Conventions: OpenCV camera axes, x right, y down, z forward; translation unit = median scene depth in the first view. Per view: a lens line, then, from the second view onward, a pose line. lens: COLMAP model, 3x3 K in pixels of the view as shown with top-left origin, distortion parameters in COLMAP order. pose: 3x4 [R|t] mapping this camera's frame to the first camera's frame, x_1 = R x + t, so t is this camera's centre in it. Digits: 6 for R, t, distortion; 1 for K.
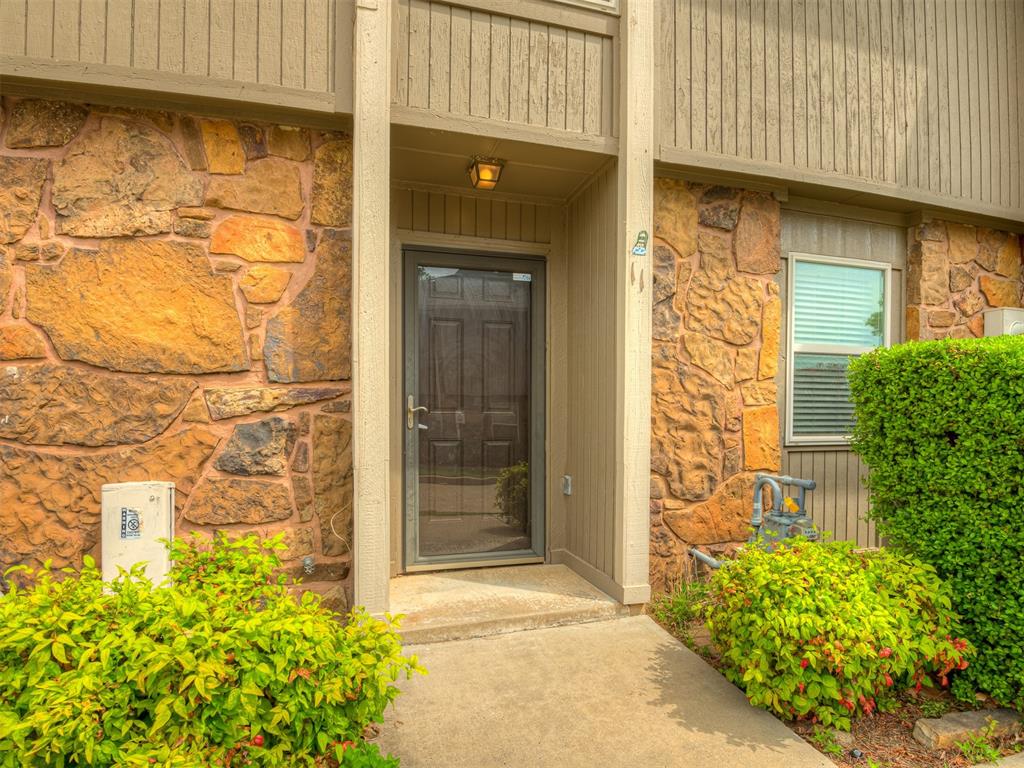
lens RADIAL K [[485.2, 0, 512.0], [0, 485.2, 384.0], [0, 0, 1]] dist [-0.025370, -0.001650]
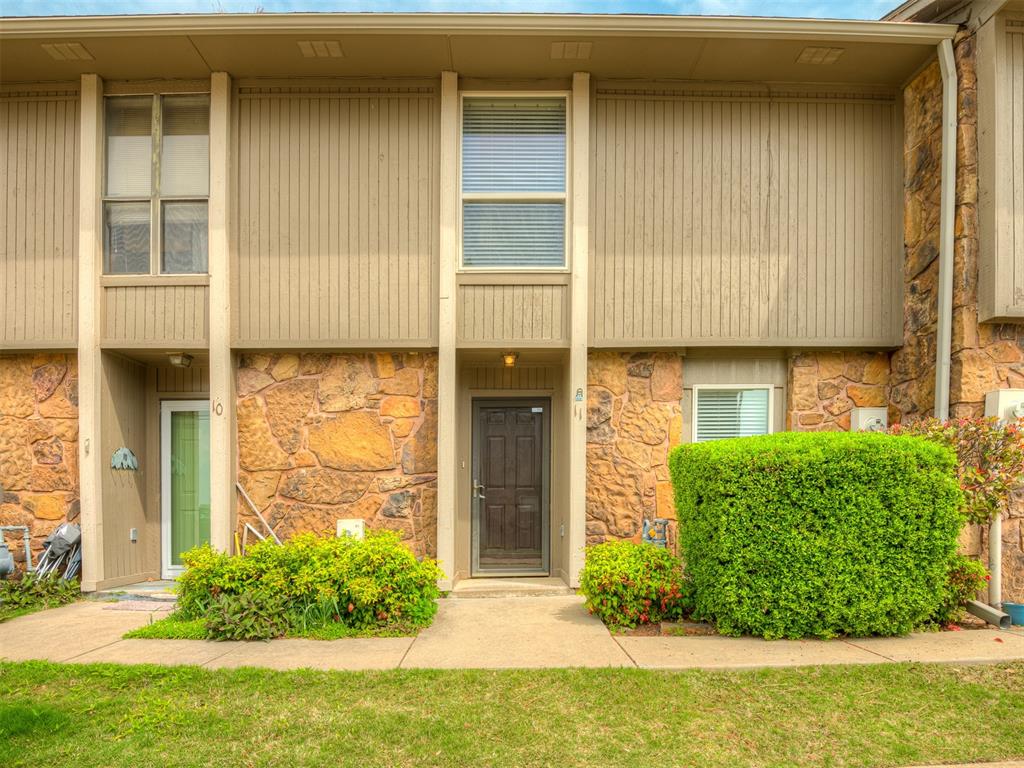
lens RADIAL K [[529.9, 0, 510.0], [0, 529.9, 396.5], [0, 0, 1]] dist [-0.000811, -0.002594]
pose [[0.949504, -0.071749, -0.305442, 0.609120], [0.025111, 0.987757, -0.153964, 0.027814], [0.312749, 0.138520, 0.939681, -0.987055]]
